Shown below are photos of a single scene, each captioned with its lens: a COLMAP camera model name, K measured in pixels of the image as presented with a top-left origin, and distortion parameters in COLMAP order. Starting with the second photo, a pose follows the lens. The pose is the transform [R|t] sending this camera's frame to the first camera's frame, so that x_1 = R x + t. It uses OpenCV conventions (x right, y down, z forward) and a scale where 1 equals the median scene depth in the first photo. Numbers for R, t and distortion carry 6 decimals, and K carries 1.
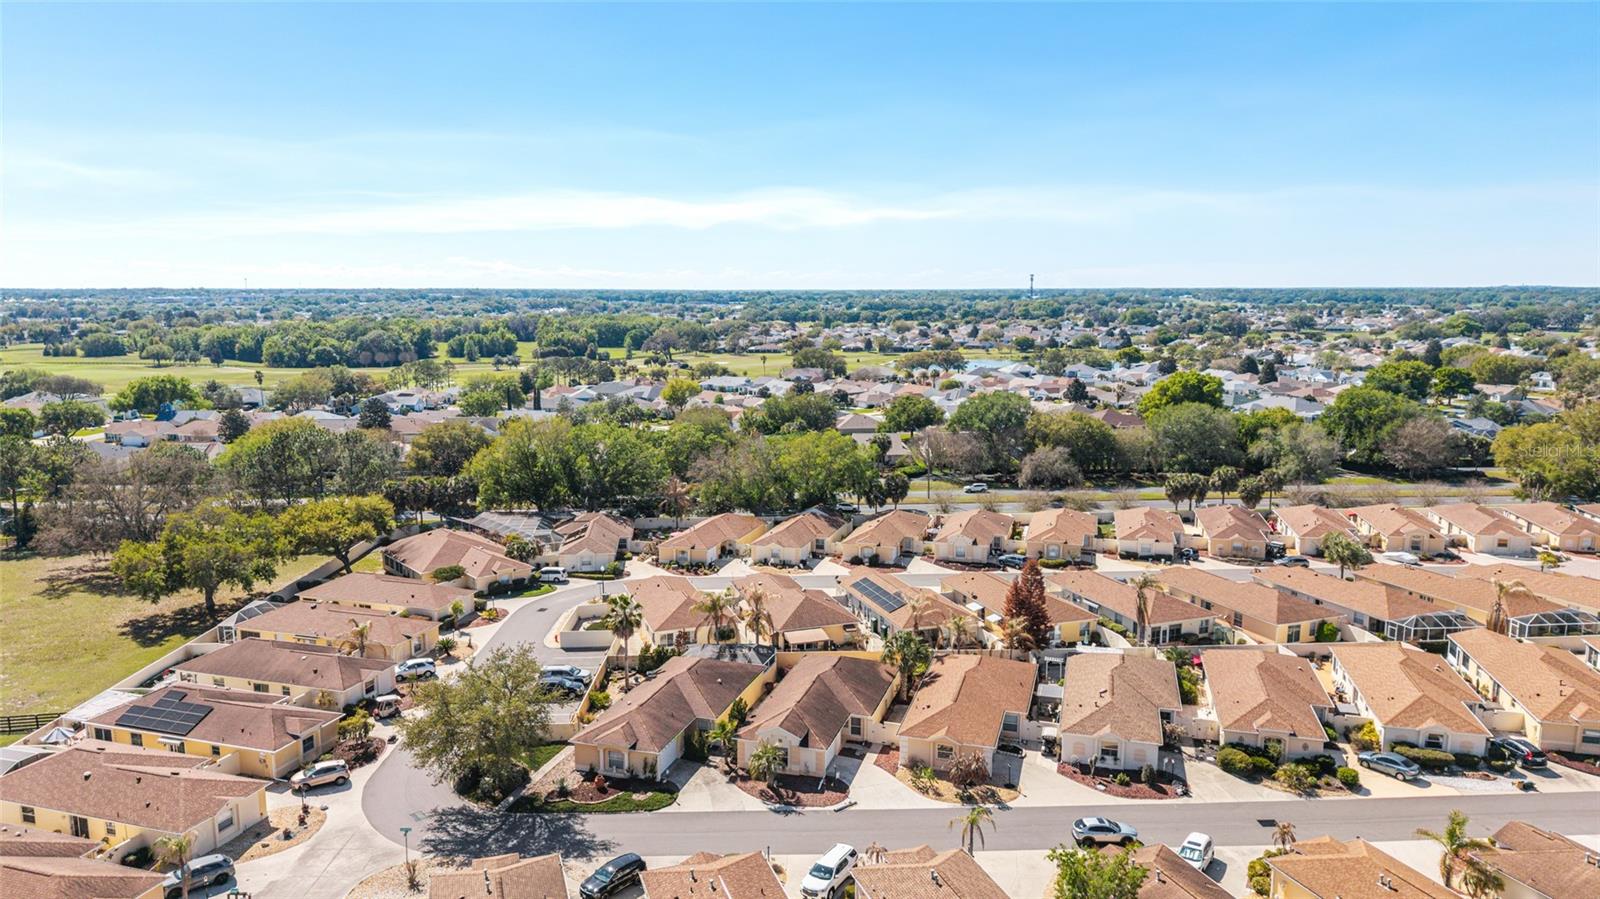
lens RADIAL K [[1059.7, 0, 800.0], [0, 1059.7, 449.5], [0, 0, 1]] dist [0.066080, -0.092192]
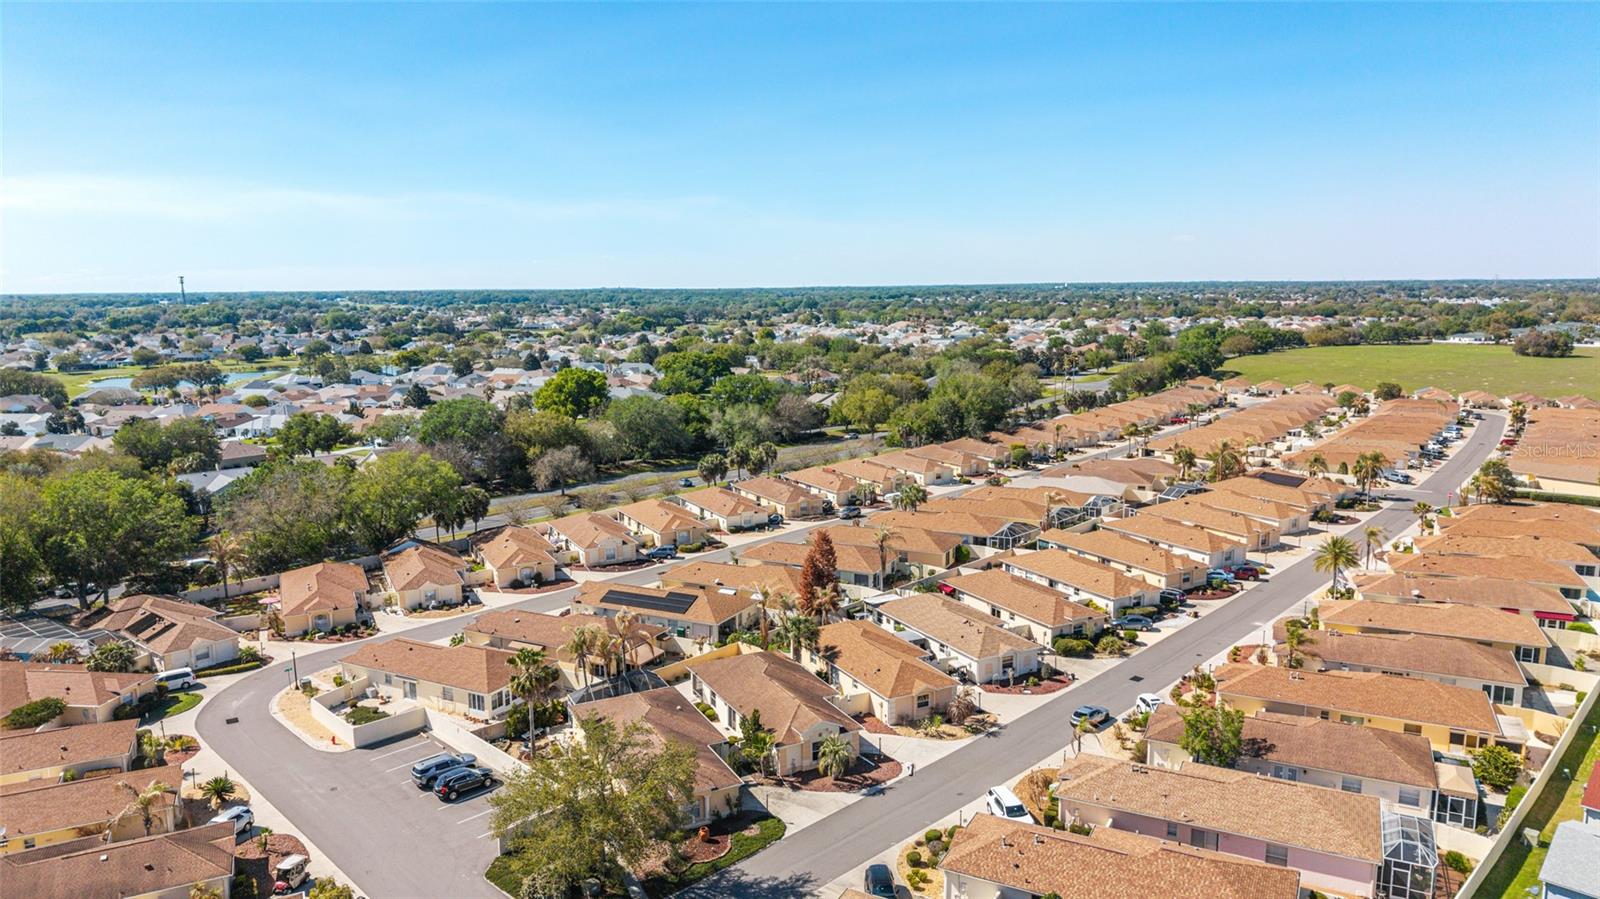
lens RADIAL K [[1059.7, 0, 800.0], [0, 1059.7, 449.5], [0, 0, 1]] dist [0.066080, -0.092192]
pose [[0.721491, -0.109871, 0.683651, -0.692253], [0.111439, 0.992885, 0.041962, -0.041540], [-0.683398, 0.045910, 0.728601, 0.258838]]
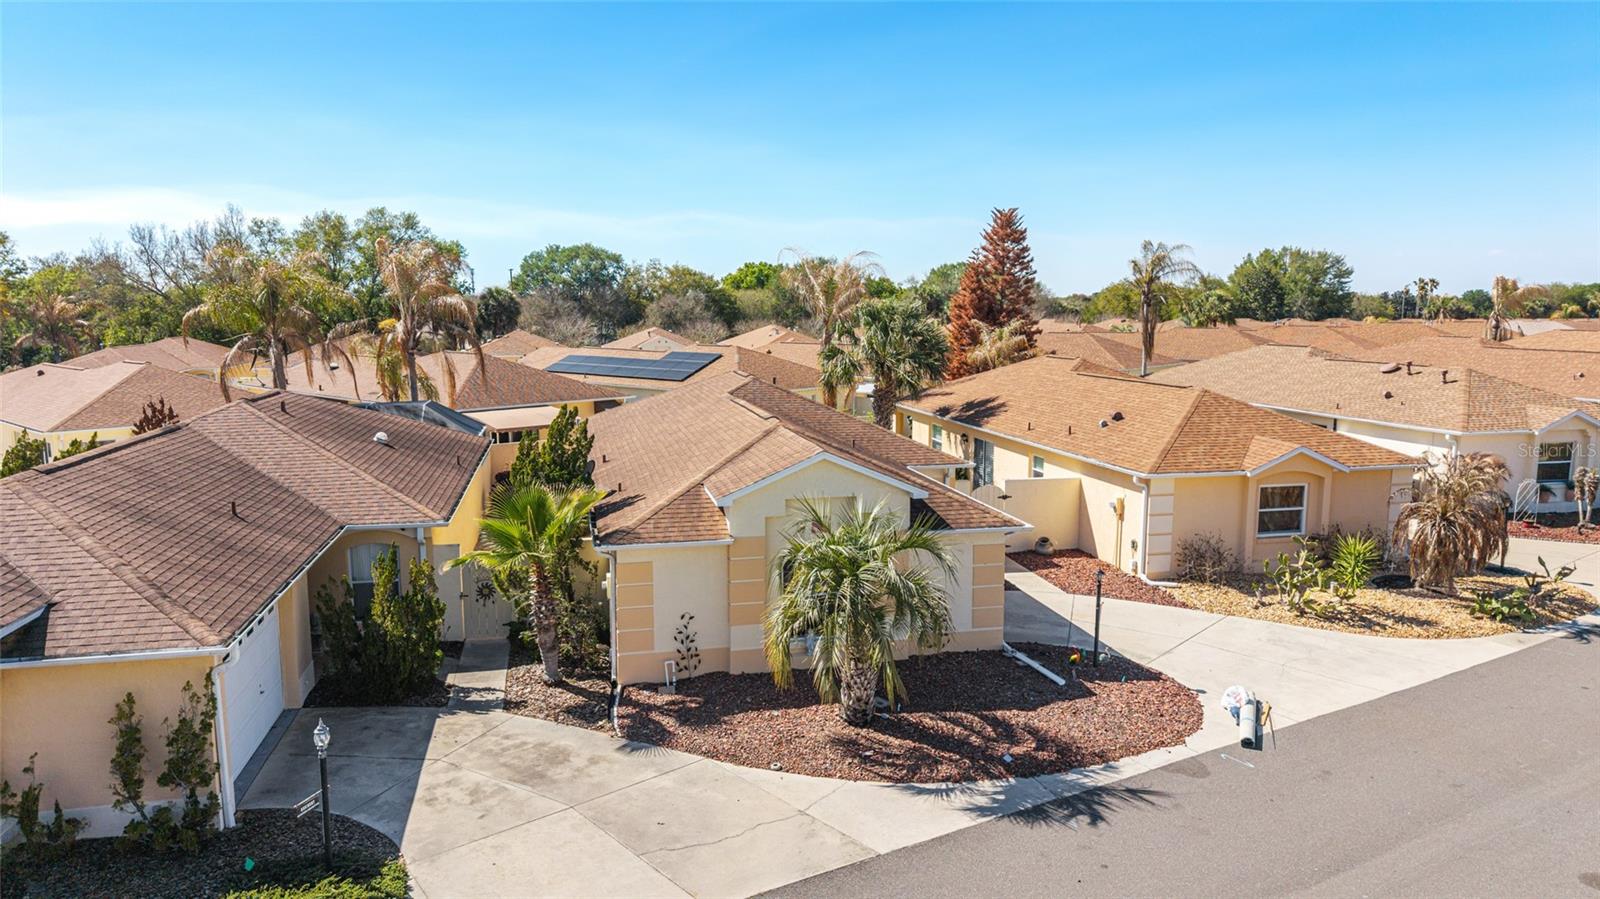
lens RADIAL K [[1059.7, 0, 800.0], [0, 1059.7, 449.5], [0, 0, 1]] dist [0.066080, -0.092192]
pose [[0.868015, -0.064062, 0.492388, -0.131697], [0.072163, 0.997390, 0.002551, 0.255019], [-0.491266, 0.033317, 0.870372, 0.798672]]
